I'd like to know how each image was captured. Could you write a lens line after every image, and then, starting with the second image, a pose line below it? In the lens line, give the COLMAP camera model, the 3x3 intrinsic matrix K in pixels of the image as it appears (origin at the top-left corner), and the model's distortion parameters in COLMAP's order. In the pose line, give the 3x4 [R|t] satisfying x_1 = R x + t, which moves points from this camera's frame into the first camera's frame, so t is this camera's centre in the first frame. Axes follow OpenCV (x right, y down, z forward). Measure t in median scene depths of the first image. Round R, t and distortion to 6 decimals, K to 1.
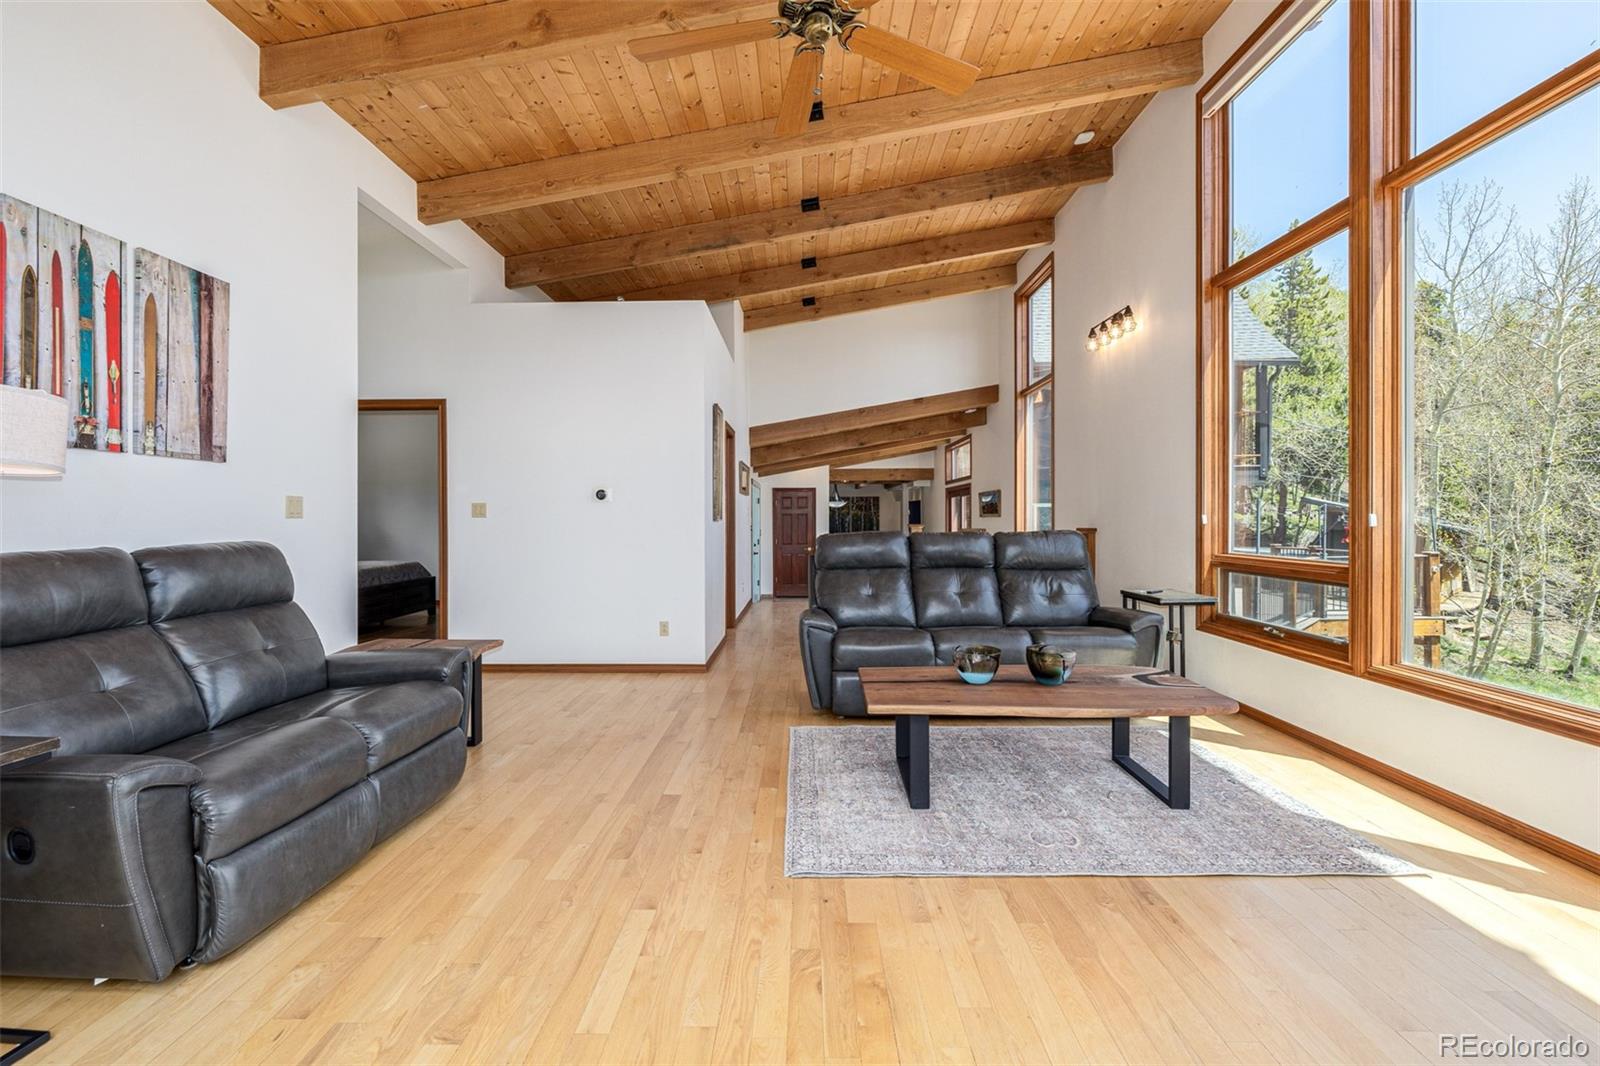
lens RADIAL K [[680.0, 0, 797.4], [0, 680.0, 523.2], [0, 0, 1]] dist [-0.001351, -0.000012]
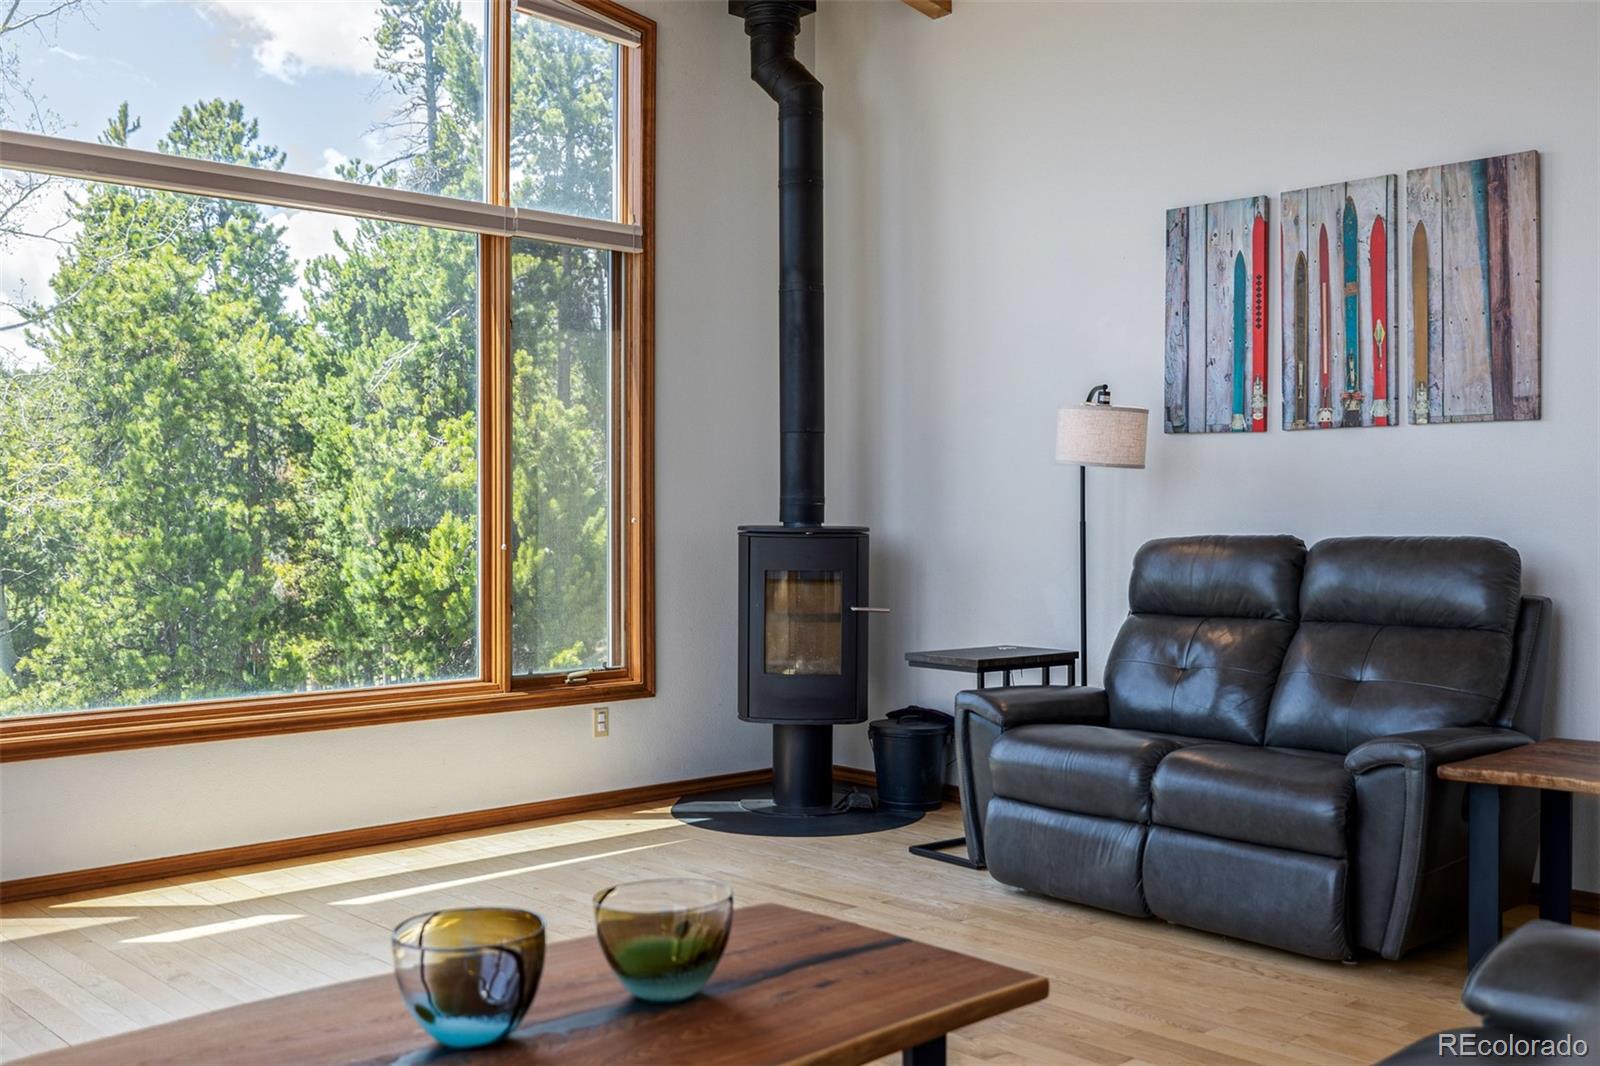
lens RADIAL K [[1577.3, 0, 800.0], [0, 1577.3, 529.6], [0, 0, 1]] dist [-0.001061, 0.000000]
pose [[-0.719412, 0.000507, -0.694583, 0.850865], [-0.009264, 0.999904, 0.010324, 0.010746], [0.694522, 0.013862, -0.719338, 1.820625]]
